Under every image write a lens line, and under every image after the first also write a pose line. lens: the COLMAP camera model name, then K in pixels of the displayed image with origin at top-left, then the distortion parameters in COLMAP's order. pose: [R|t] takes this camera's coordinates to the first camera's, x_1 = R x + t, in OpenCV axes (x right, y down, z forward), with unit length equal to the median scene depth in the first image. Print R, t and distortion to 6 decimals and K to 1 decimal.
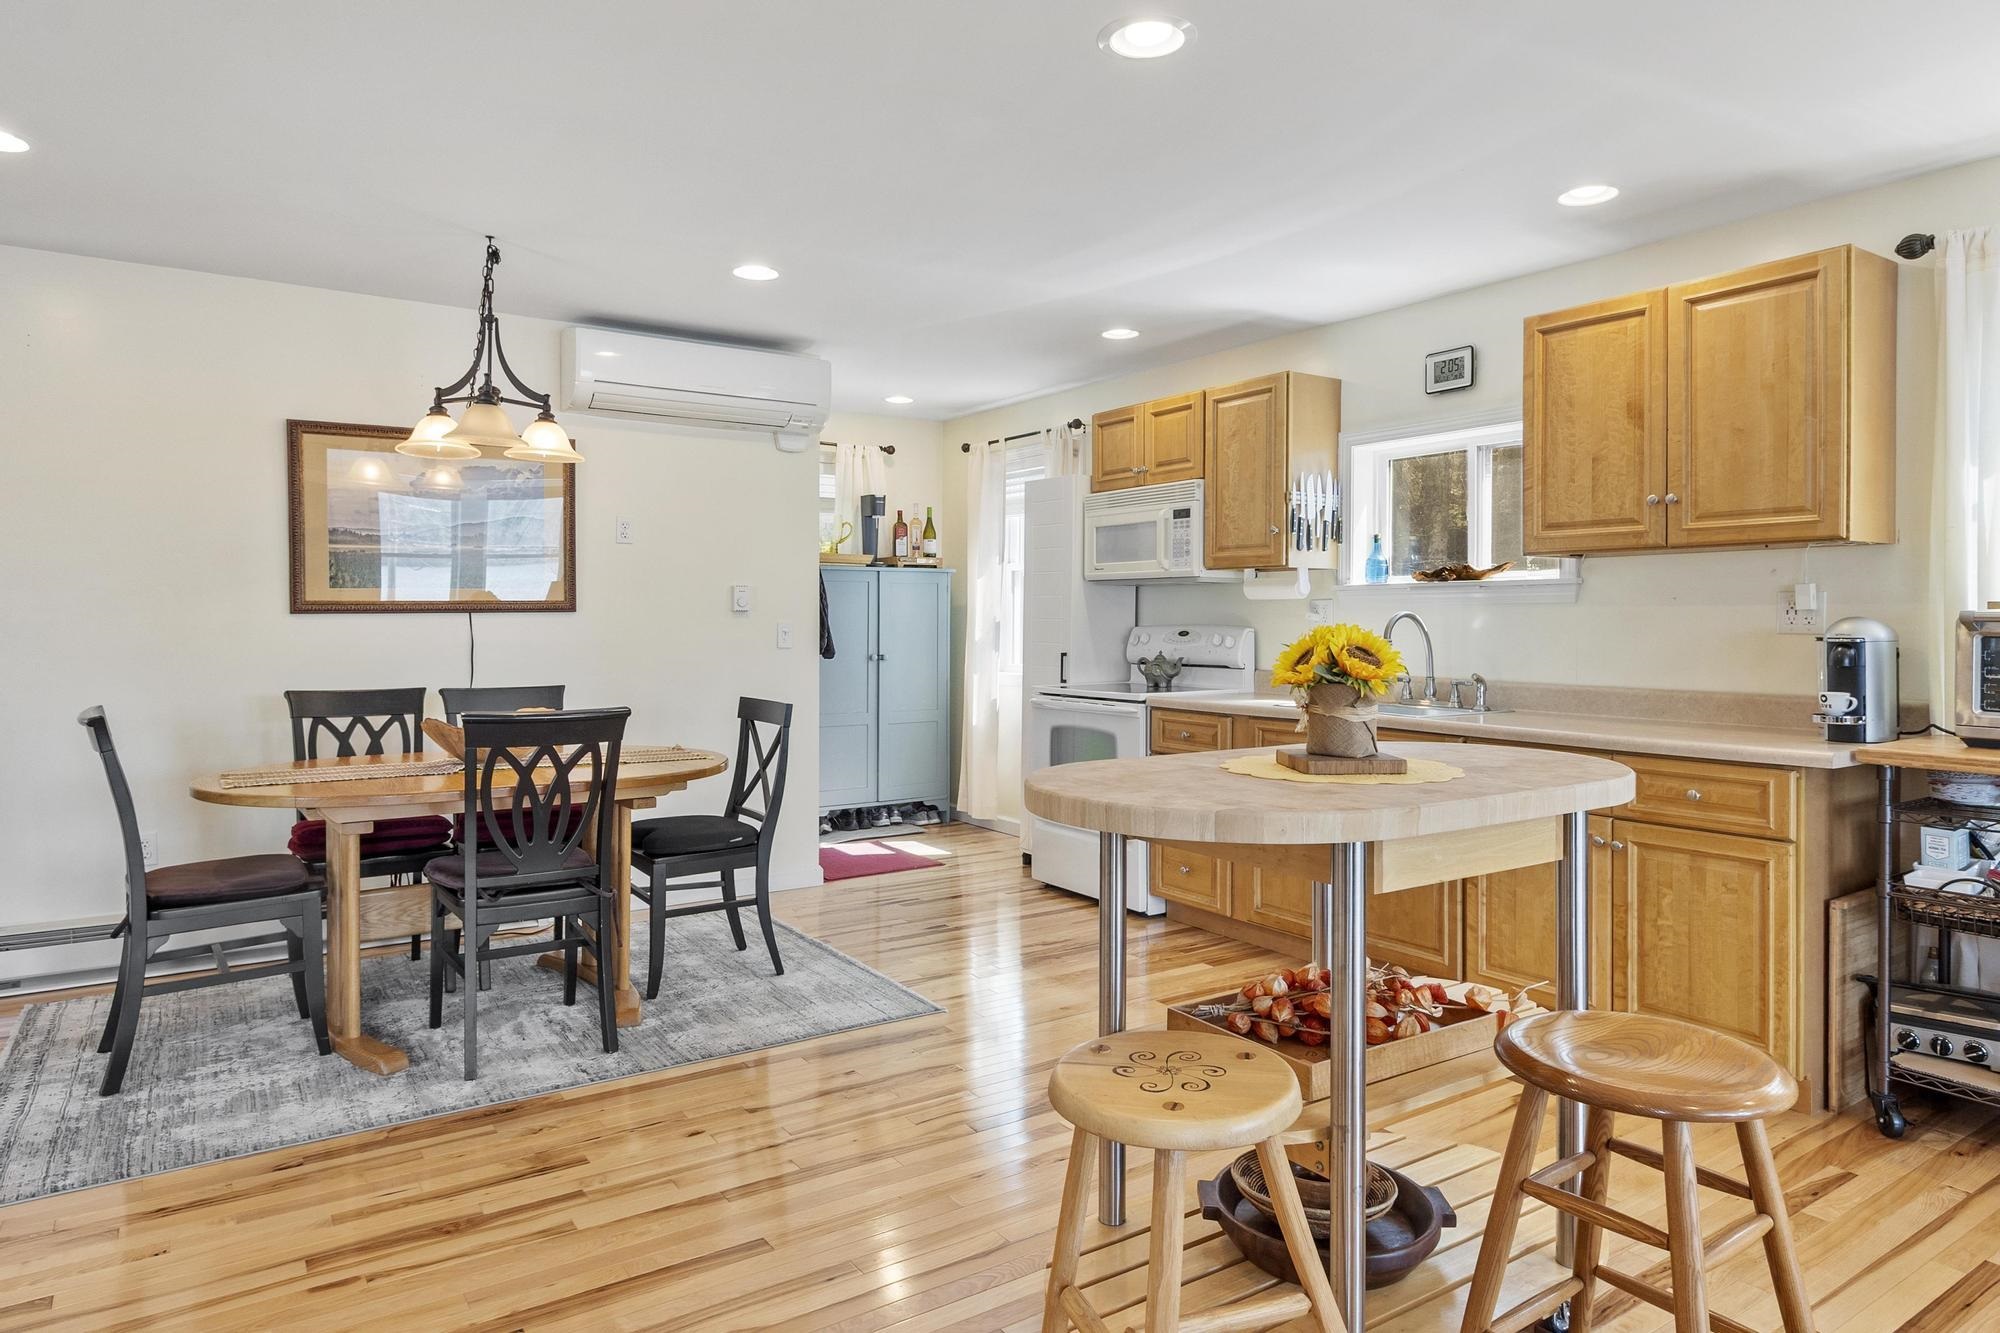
lens RADIAL K [[1214.7, 0, 1006.1], [0, 1214.7, 627.8], [0, 0, 1]] dist [0.003159, -0.001629]
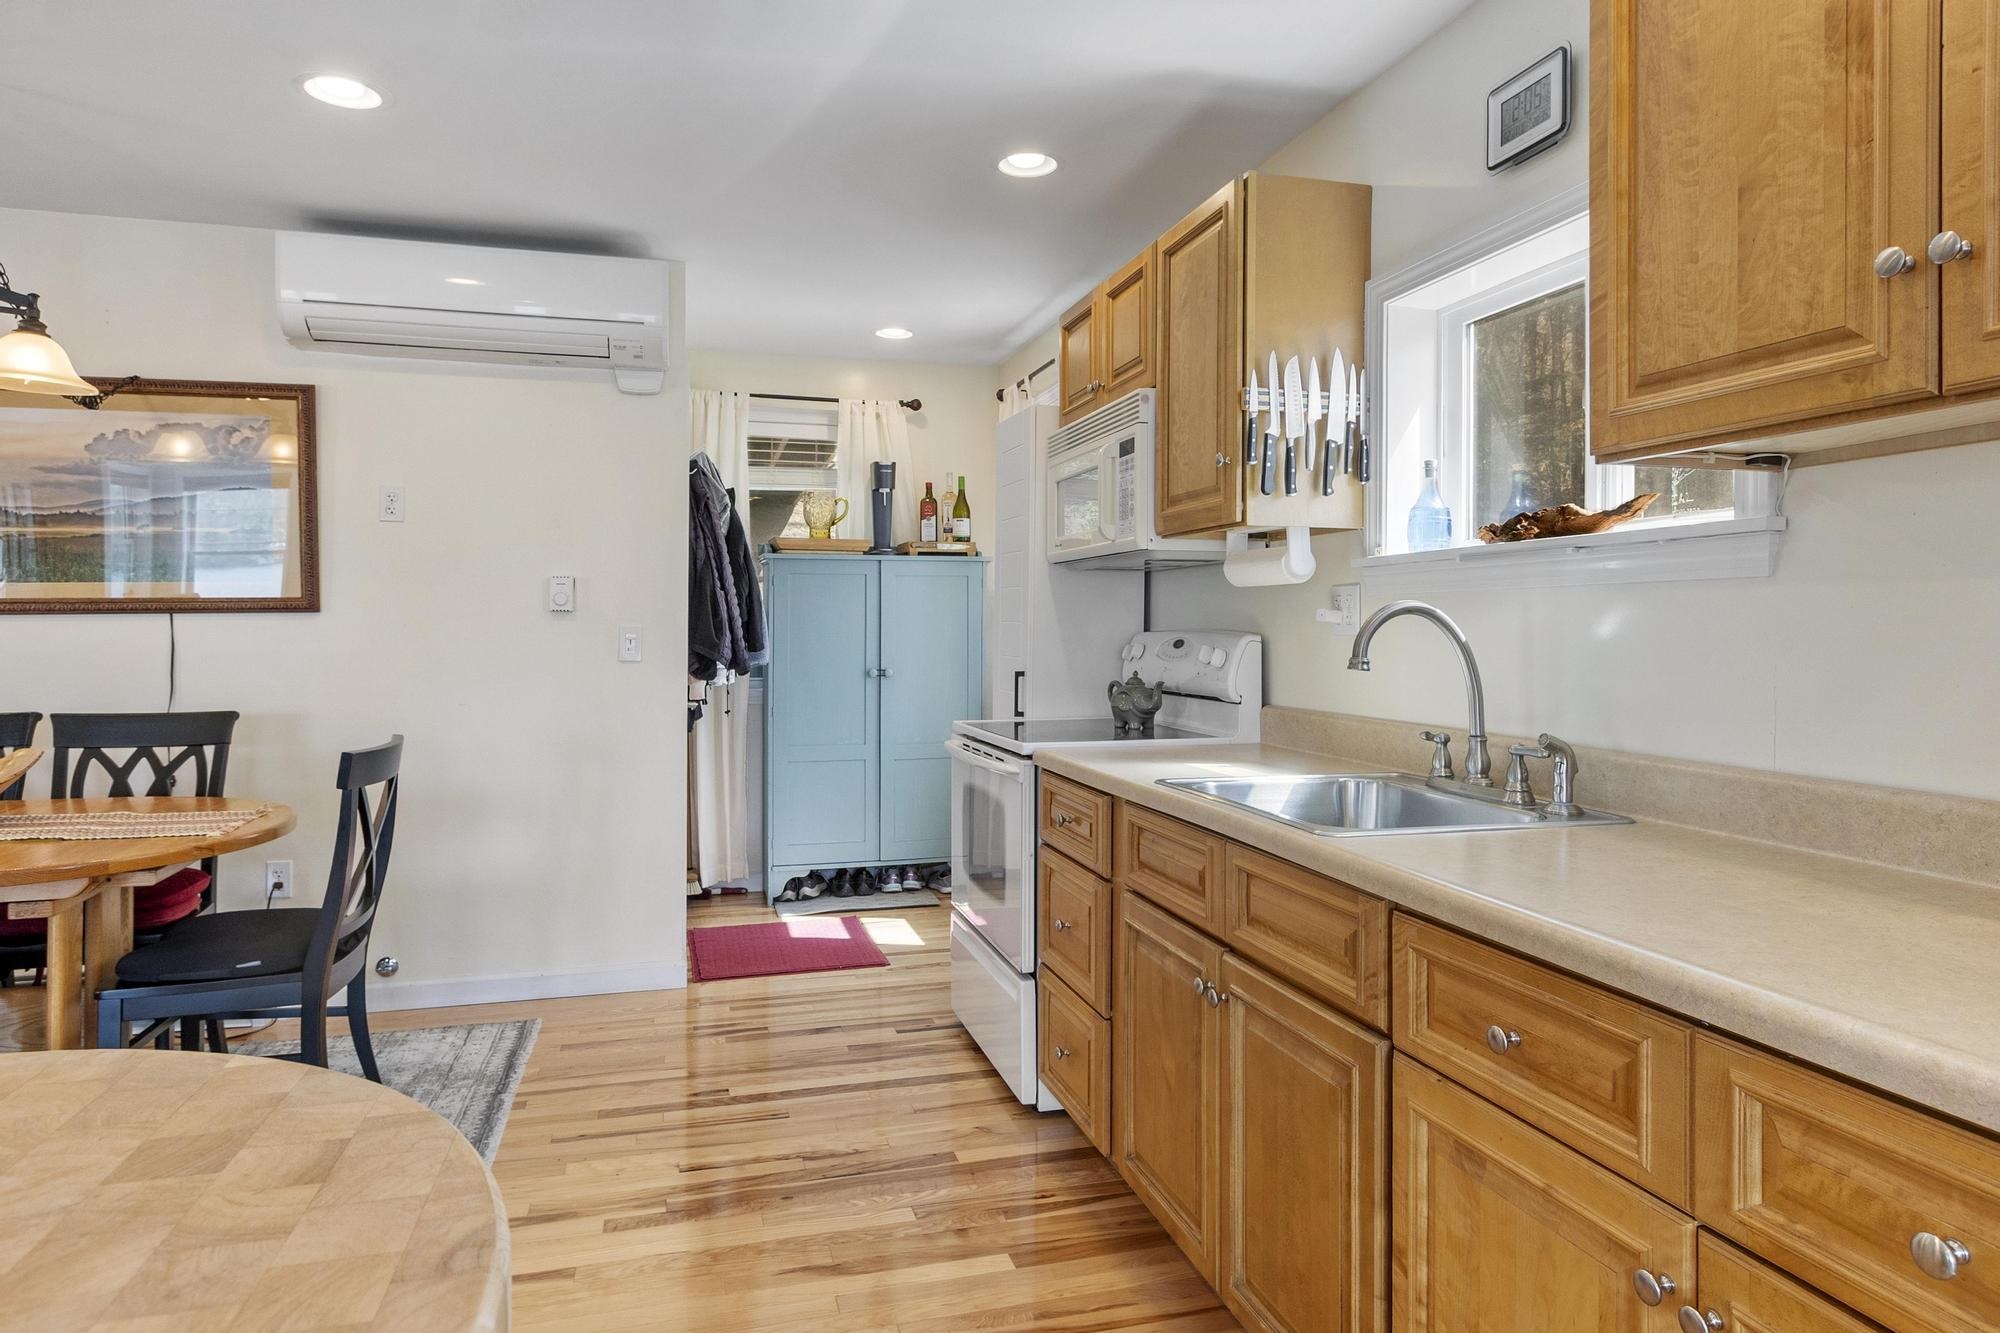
lens RADIAL K [[1191.0, 0, 1002.2], [0, 1191.0, 627.9], [0, 0, 1]] dist [-0.000144, -0.000926]
pose [[0.948929, -0.000080, -0.315490, 0.357067], [-0.001822, 0.999982, -0.005734, 0.000152], [0.315484, 0.006016, 0.948912, 0.539561]]
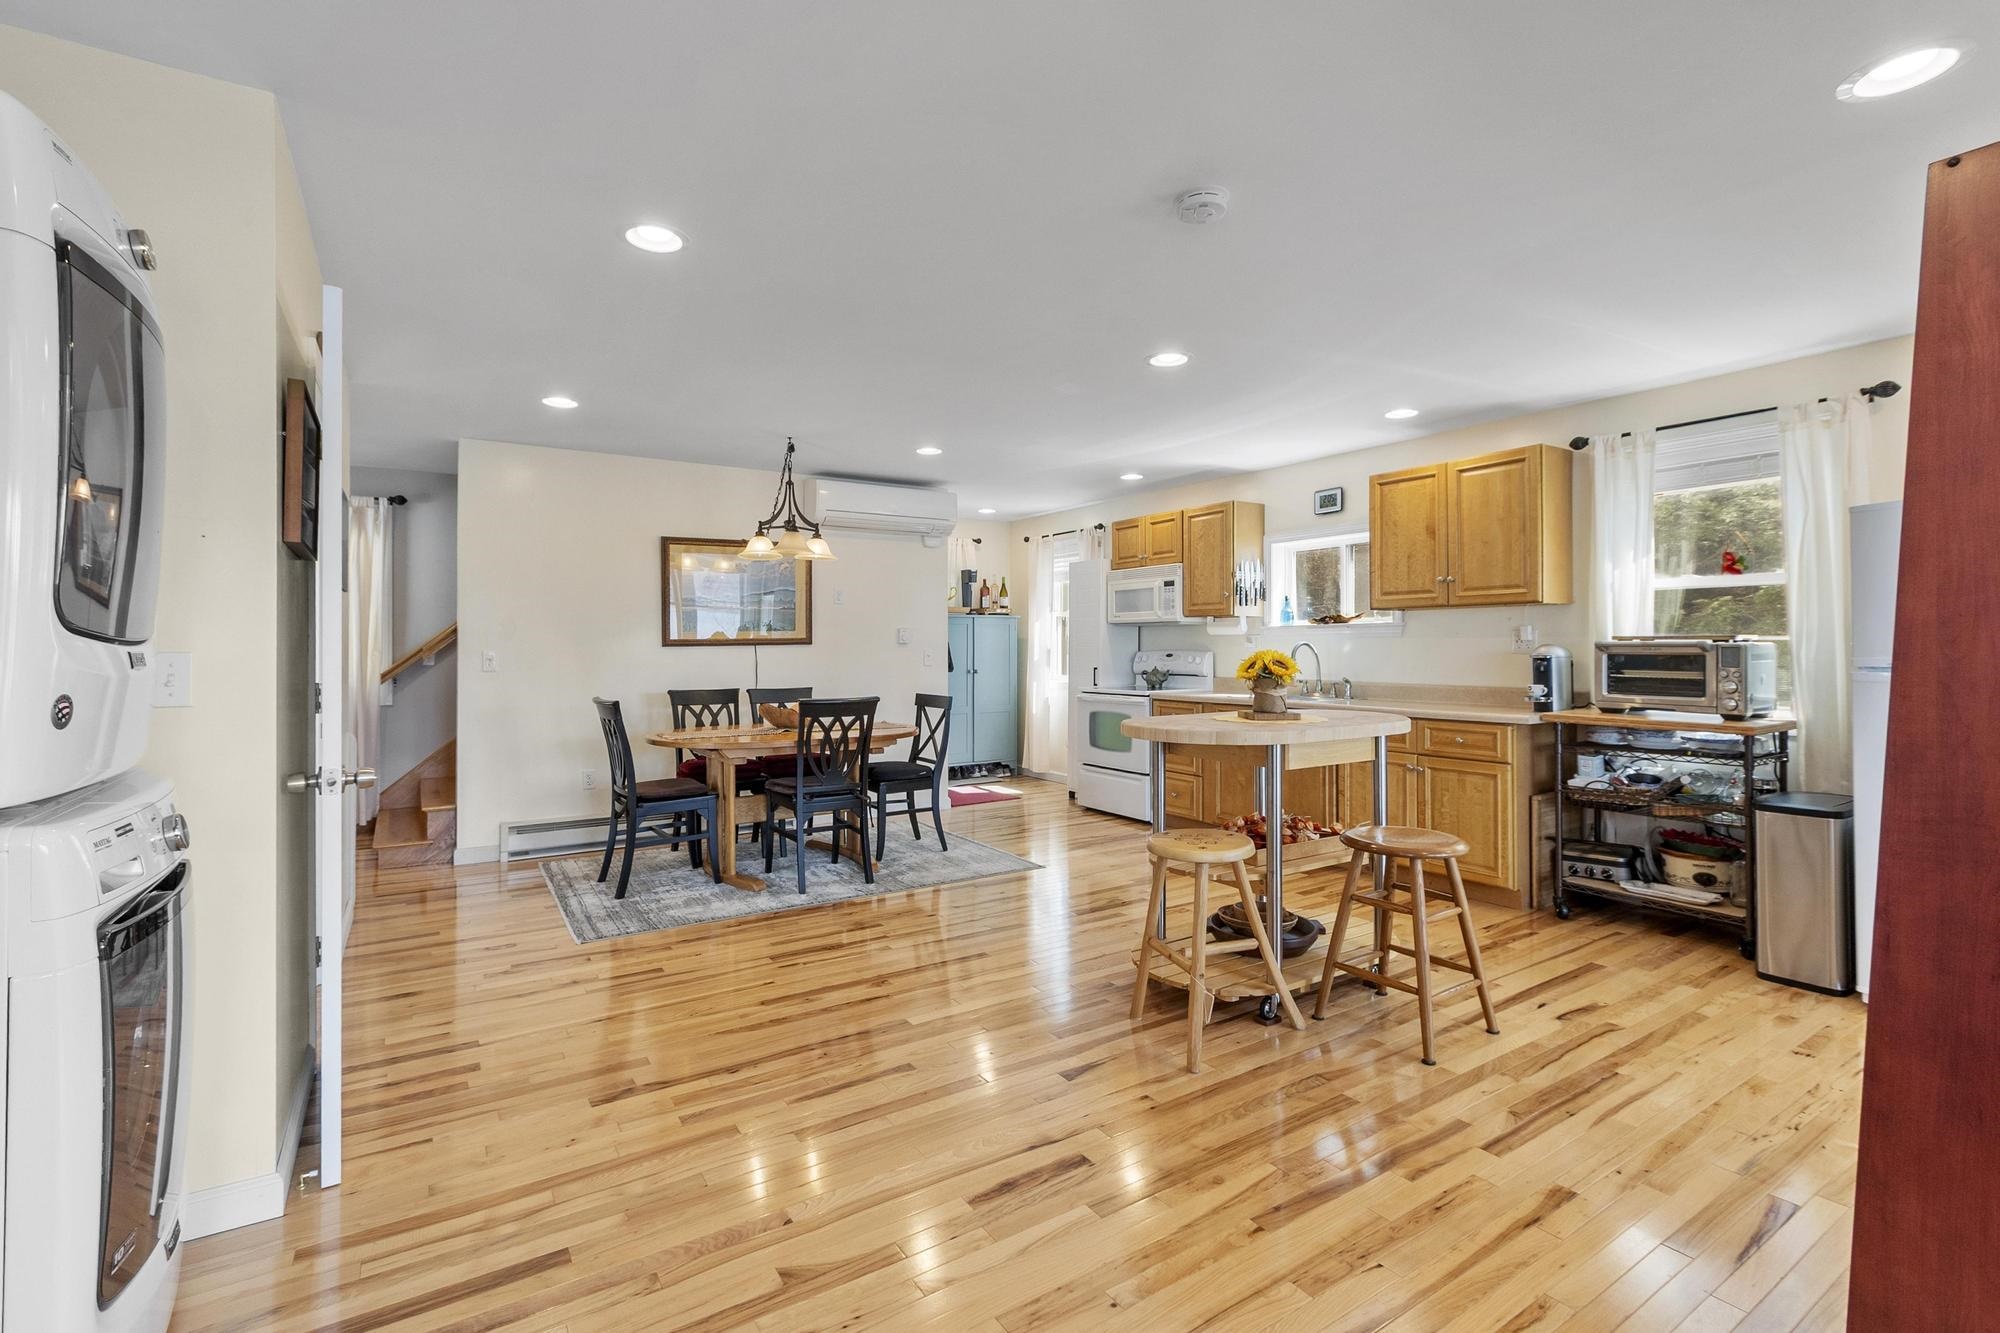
lens RADIAL K [[897.4, 0, 986.2], [0, 897.4, 648.4], [0, 0, 1]] dist [-0.002182, 0.000048]
pose [[0.999560, -0.005555, -0.029130, -0.093590], [0.005415, 0.999973, -0.004872, -0.000261], [0.029156, 0.004713, 0.999564, -0.314891]]
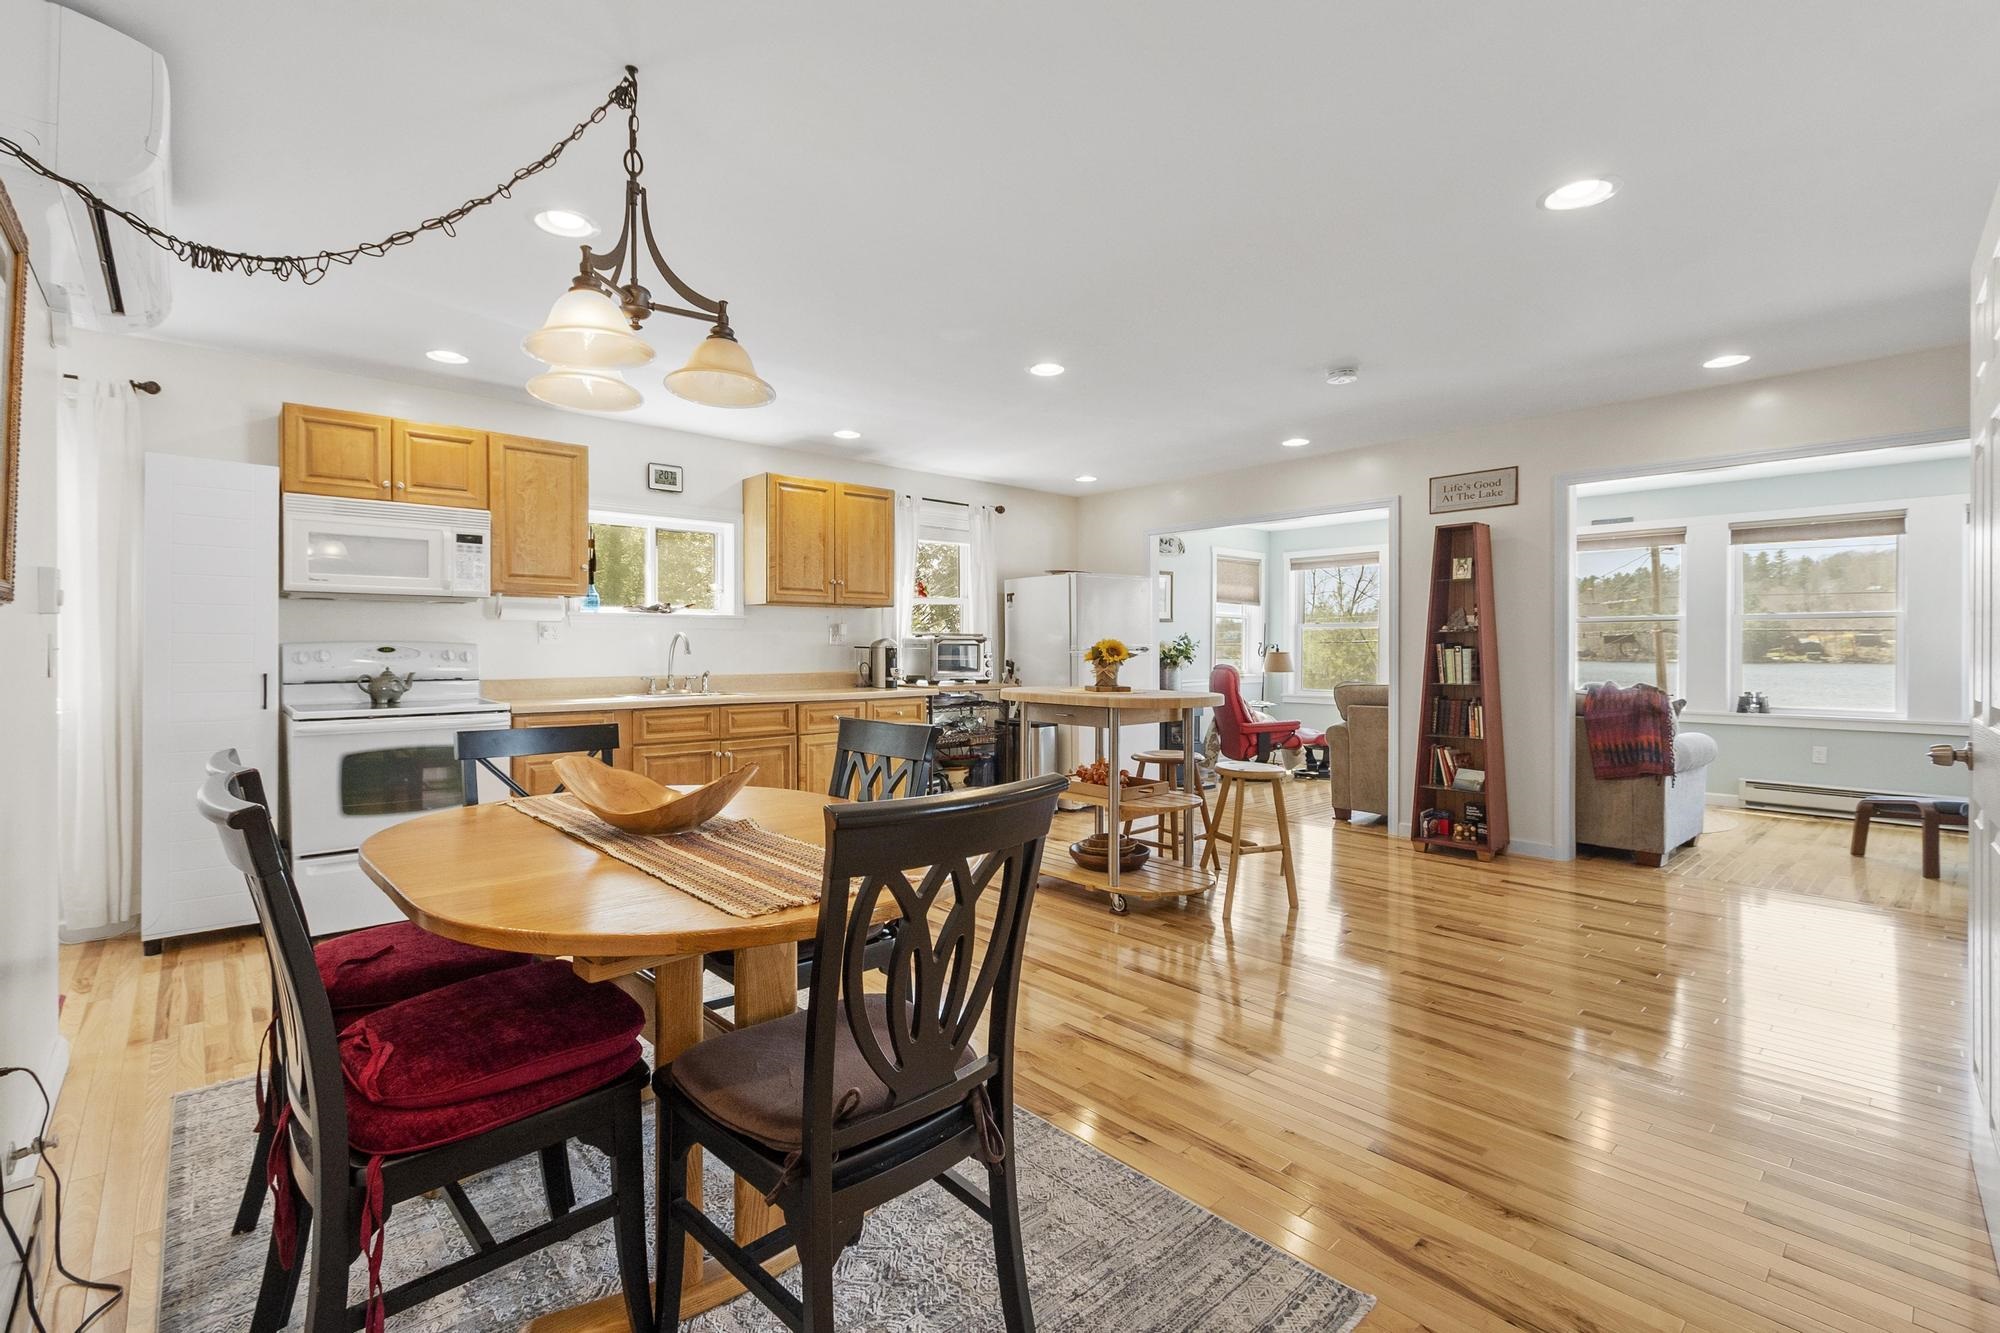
lens RADIAL K [[897.4, 0, 986.2], [0, 897.4, 648.4], [0, 0, 1]] dist [-0.002182, 0.000048]
pose [[-0.141328, -0.001728, 0.989961, -0.936028], [0.007163, 0.999971, 0.002768, 0.007120], [-0.989937, 0.007482, -0.141312, 0.855141]]
